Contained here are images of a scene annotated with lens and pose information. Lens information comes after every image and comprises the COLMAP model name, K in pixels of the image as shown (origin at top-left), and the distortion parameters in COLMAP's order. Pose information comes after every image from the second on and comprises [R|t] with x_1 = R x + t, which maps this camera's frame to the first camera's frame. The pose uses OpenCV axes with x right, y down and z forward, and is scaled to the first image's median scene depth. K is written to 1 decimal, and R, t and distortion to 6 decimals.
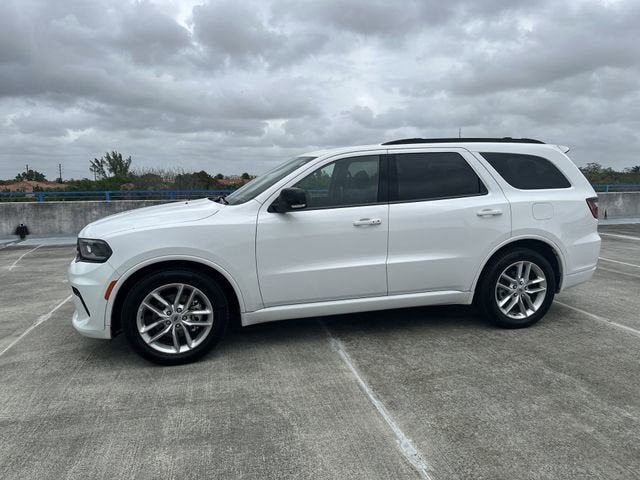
lens RADIAL K [[454.3, 0, 324.2], [0, 454.3, 239.0], [0, 0, 1]] dist [0.040506, -0.053200]
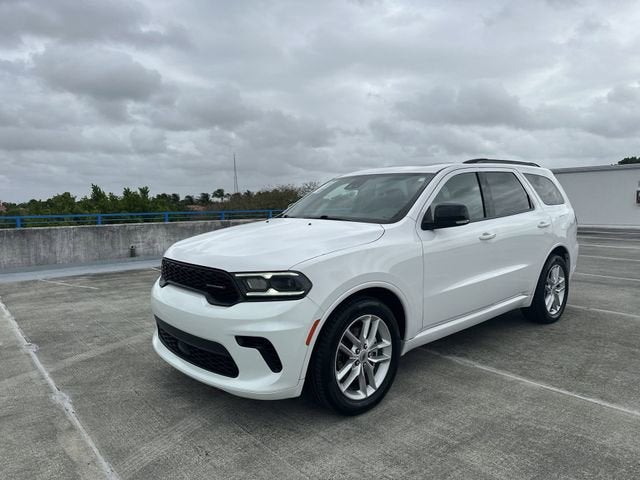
lens RADIAL K [[454.3, 0, 328.8], [0, 454.3, 246.9], [0, 0, 1]] dist [0.040506, -0.053200]
pose [[0.881393, -0.050581, 0.469667, -0.753577], [0.066684, 0.997617, -0.017702, -0.019798], [-0.467653, 0.046922, 0.882666, 0.264224]]
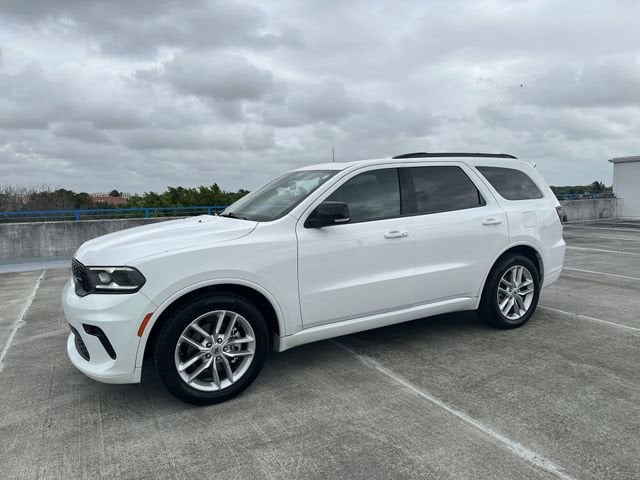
lens RADIAL K [[454.3, 0, 326.5], [0, 454.3, 243.0], [0, 0, 1]] dist [0.040506, -0.053200]
pose [[0.963683, -0.040395, 0.263974, -0.336370], [0.047552, 0.998653, -0.020776, -0.005695], [-0.262780, 0.032574, 0.964306, 0.080215]]
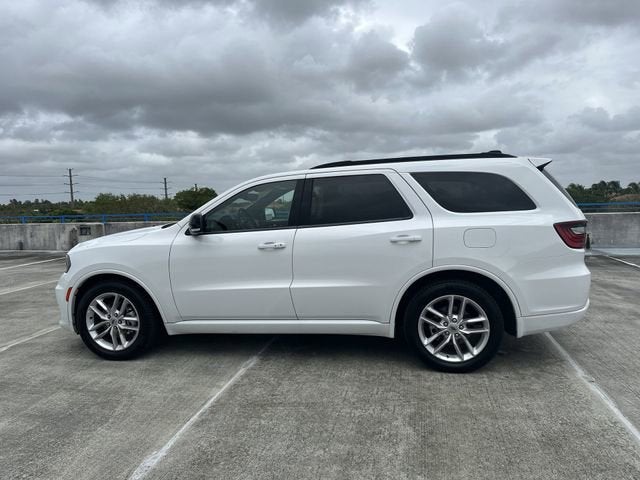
lens RADIAL K [[454.3, 0, 322.0], [0, 454.3, 241.9], [0, 0, 1]] dist [0.040506, -0.053200]
pose [[0.903710, 0.021065, -0.427627, 0.677343], [-0.033502, 0.999206, -0.021581, -0.029720], [0.426832, 0.033830, 0.903698, 0.125939]]
